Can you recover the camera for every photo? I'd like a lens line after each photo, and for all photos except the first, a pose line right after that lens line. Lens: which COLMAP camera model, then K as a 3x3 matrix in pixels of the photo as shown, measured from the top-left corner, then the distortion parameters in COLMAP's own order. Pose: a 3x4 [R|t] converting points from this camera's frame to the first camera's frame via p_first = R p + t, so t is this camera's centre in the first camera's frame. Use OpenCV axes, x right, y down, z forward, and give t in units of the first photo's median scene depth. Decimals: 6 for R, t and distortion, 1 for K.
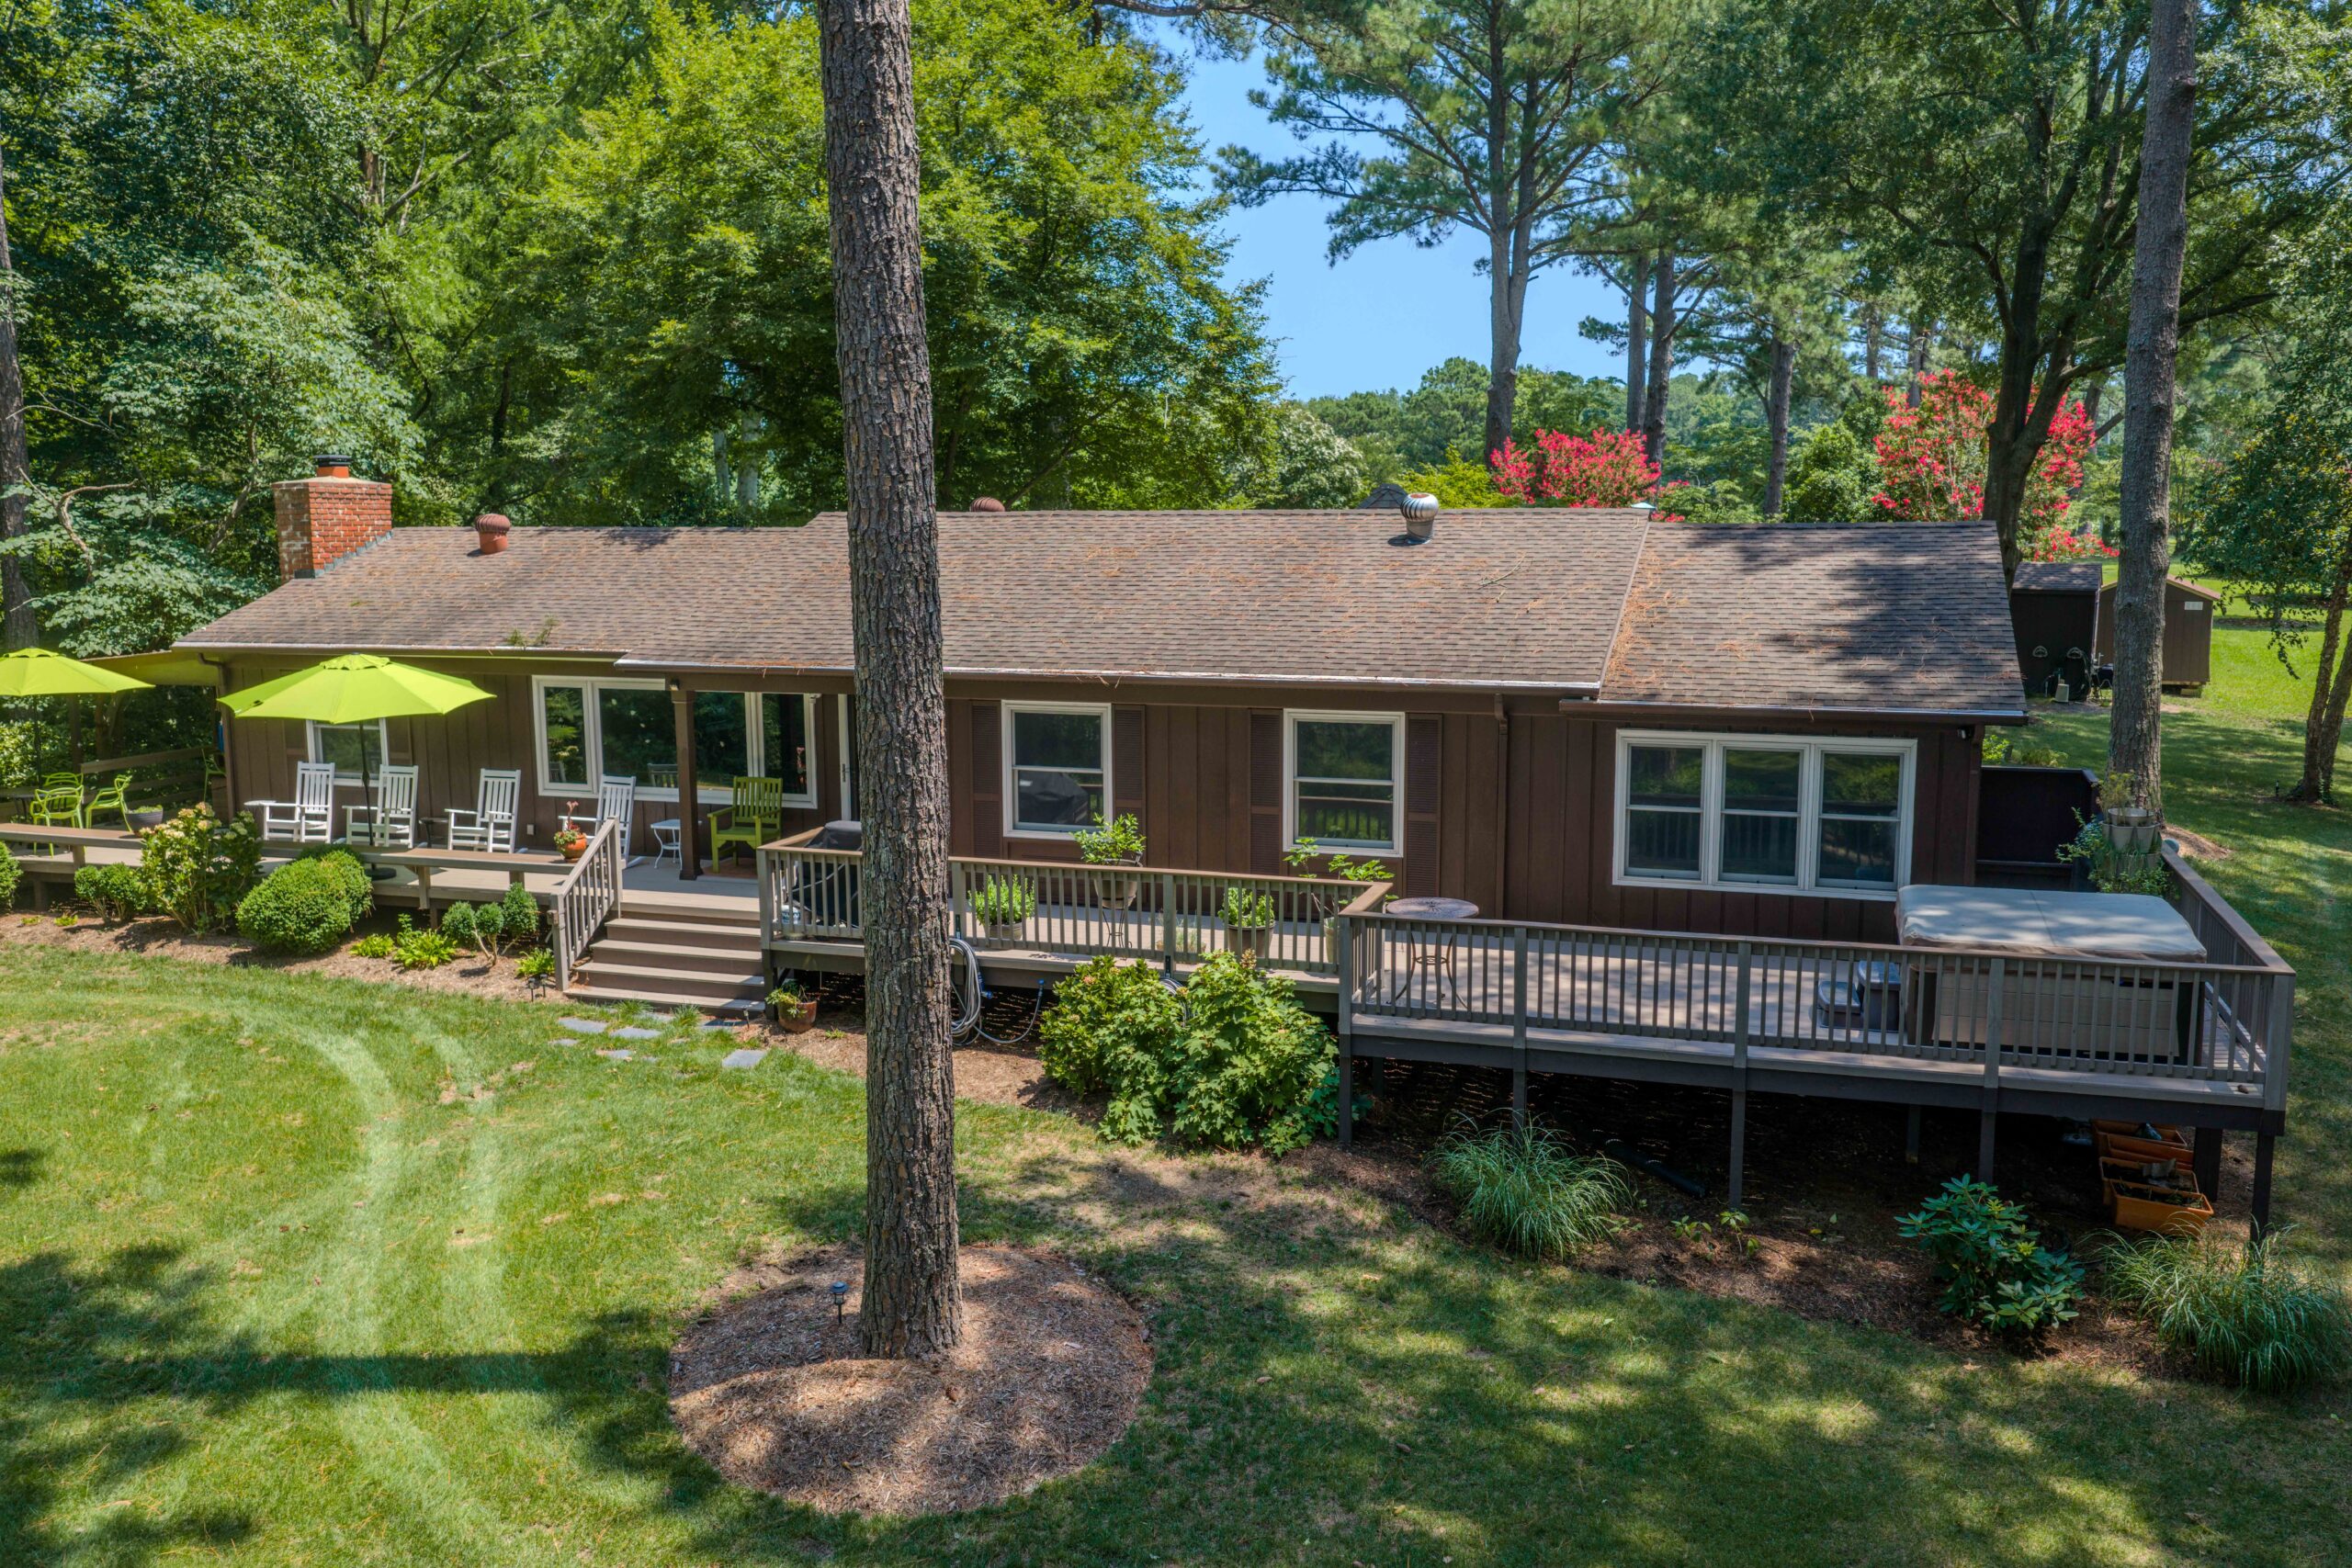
lens RADIAL K [[1954.4, 0, 1176.0], [0, 1954.4, 784.0], [0, 0, 1]] dist [0.005785, 0.000372]
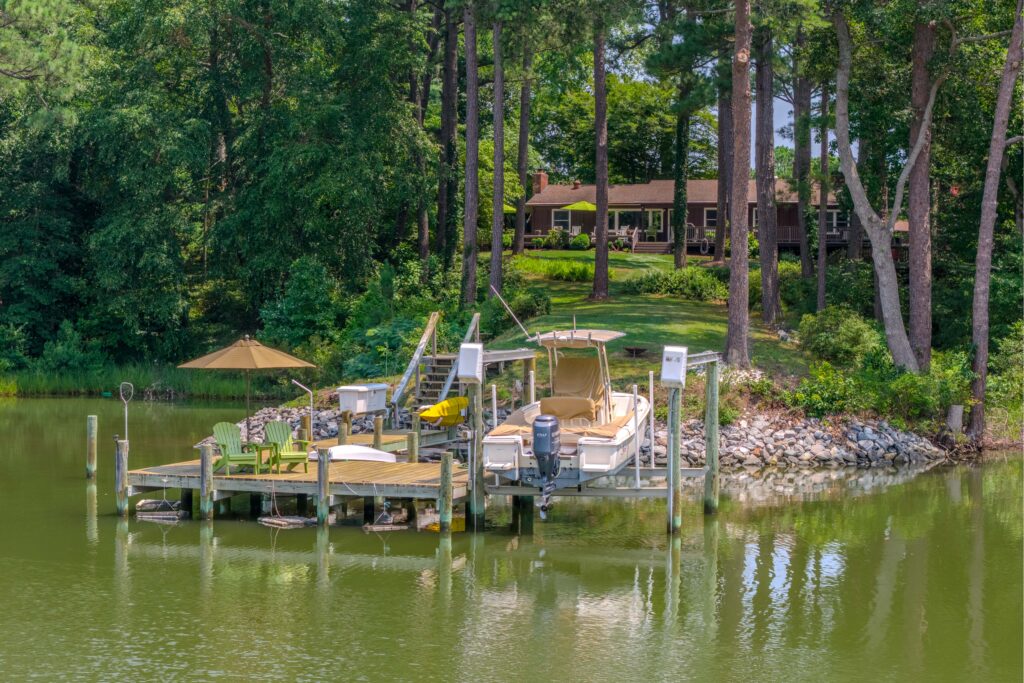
lens RADIAL K [[2016.8, 0, 512.0], [0, 2016.8, 341.5], [0, 0, 1]] dist [-0.204335, -0.071186]
pose [[0.999884, 0.012727, 0.008338, -0.278085], [-0.011681, 0.993253, -0.115382, 0.413943], [-0.009750, 0.115271, 0.993286, -1.932590]]
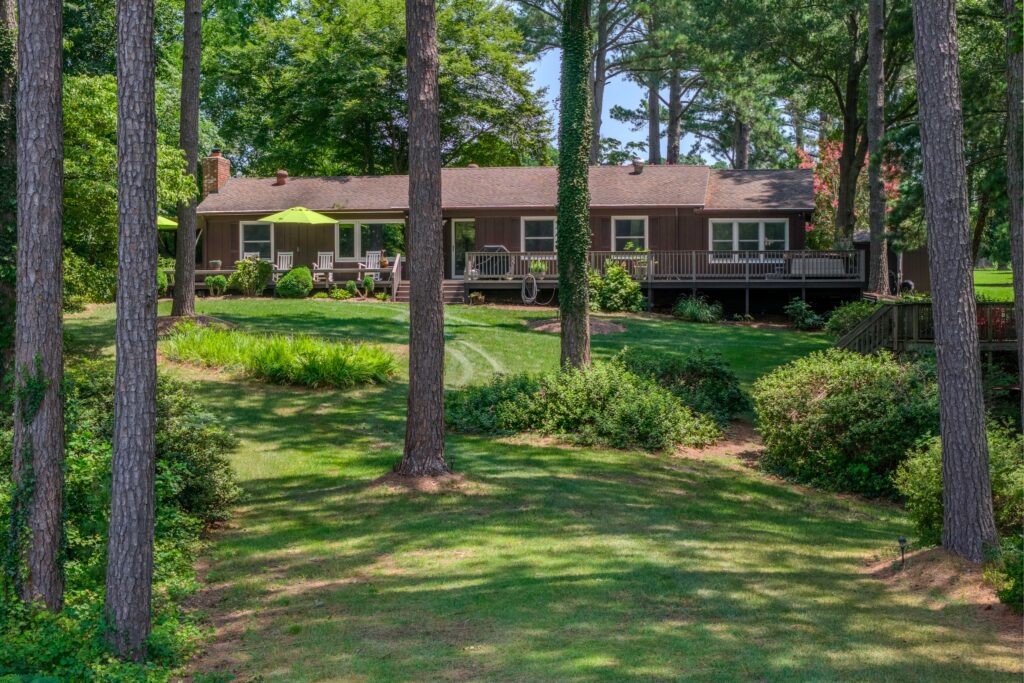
lens RADIAL K [[2016.8, 0, 512.0], [0, 2016.8, 341.5], [0, 0, 1]] dist [-0.204335, -0.071186]
pose [[0.983139, -0.004791, 0.182797, -0.278423], [0.025971, 0.993182, -0.113647, 0.210454], [-0.181007, 0.116478, 0.976560, -0.866889]]
